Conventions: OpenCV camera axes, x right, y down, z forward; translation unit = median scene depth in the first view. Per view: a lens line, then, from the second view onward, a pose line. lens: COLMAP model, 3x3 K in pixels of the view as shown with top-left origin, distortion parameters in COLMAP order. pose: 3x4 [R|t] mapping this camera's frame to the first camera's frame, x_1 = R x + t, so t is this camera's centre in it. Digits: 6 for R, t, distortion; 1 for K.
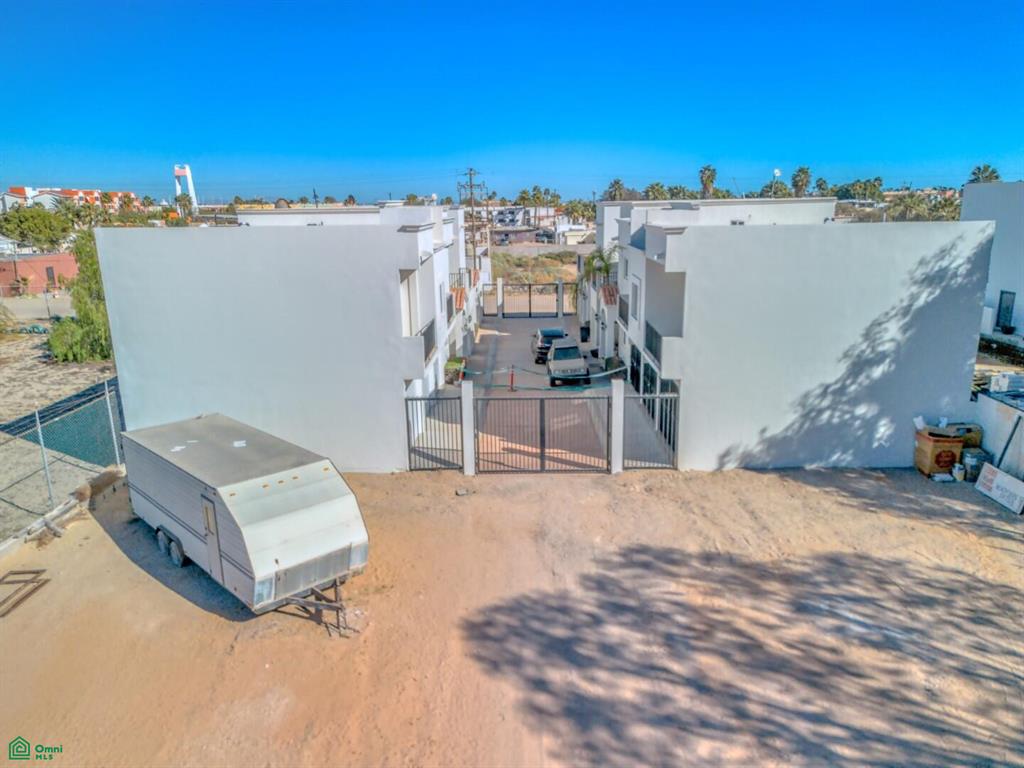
lens RADIAL K [[731.6, 0, 512.0], [0, 731.6, 384.0], [0, 0, 1]] dist [0.060922, -0.036070]
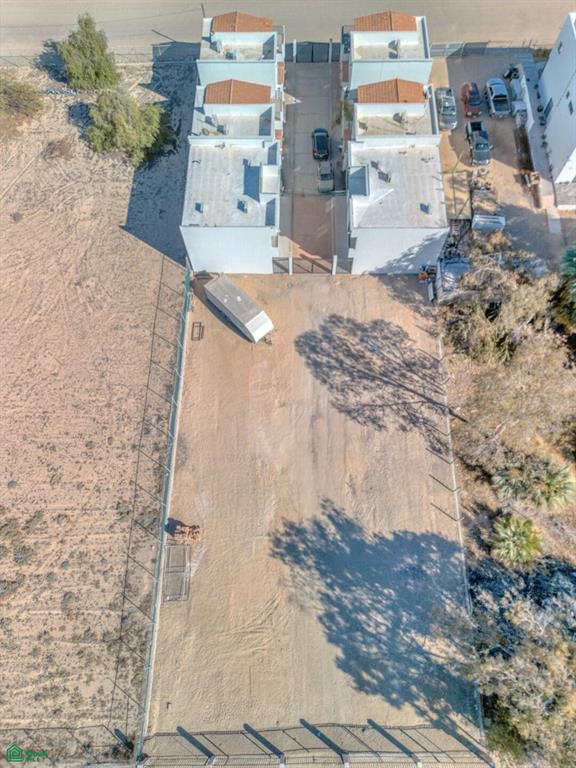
lens RADIAL K [[548.7, 0, 288.0], [0, 548.7, 384.0], [0, 0, 1]] dist [0.060922, -0.036070]
pose [[0.999984, 0.003383, -0.004537, -0.087473], [0.001709, 0.583745, 0.811935, -2.457166], [0.005395, -0.811930, 0.583730, -1.370798]]
